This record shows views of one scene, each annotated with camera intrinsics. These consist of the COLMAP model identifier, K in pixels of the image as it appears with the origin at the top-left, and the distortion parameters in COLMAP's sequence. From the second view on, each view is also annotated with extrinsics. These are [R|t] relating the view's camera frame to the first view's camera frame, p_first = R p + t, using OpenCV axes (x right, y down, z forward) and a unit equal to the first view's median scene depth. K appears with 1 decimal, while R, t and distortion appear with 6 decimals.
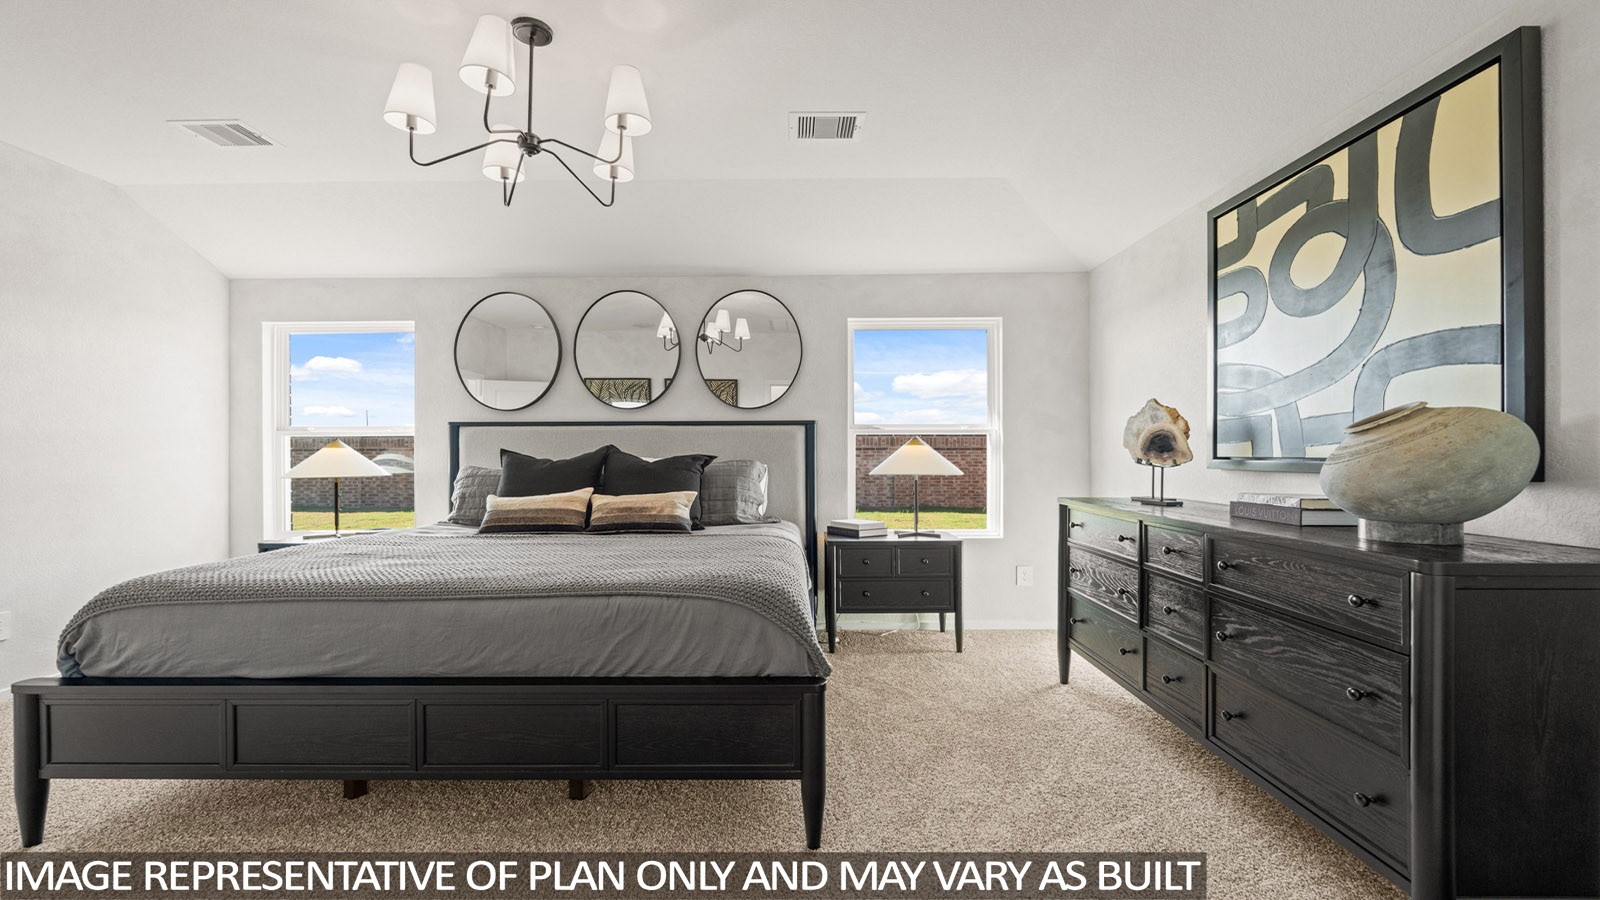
lens RADIAL K [[698.6, 0, 790.4], [0, 698.6, 449.5], [0, 0, 1]] dist [-0.002674, -0.000138]
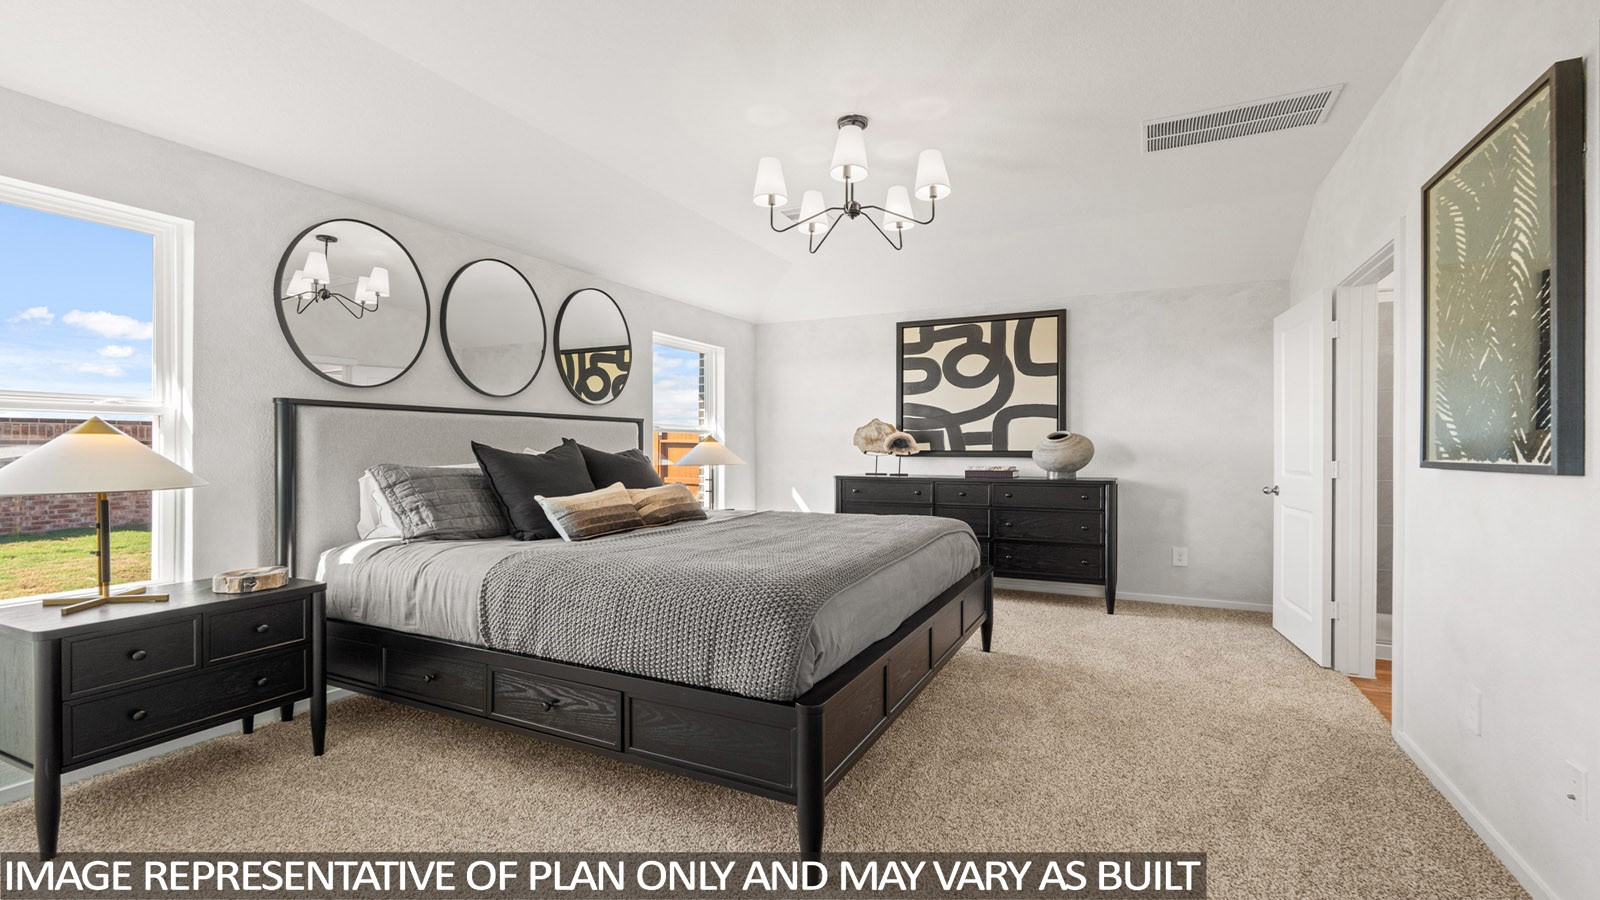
lens RADIAL K [[698.6, 0, 790.4], [0, 698.6, 449.5], [0, 0, 1]] dist [-0.002674, -0.000138]
pose [[0.438777, 0.000540, 0.898596, -1.358603], [-0.007465, 0.999968, 0.003044, 0.004743], [-0.898565, -0.008044, 0.438767, 0.454547]]
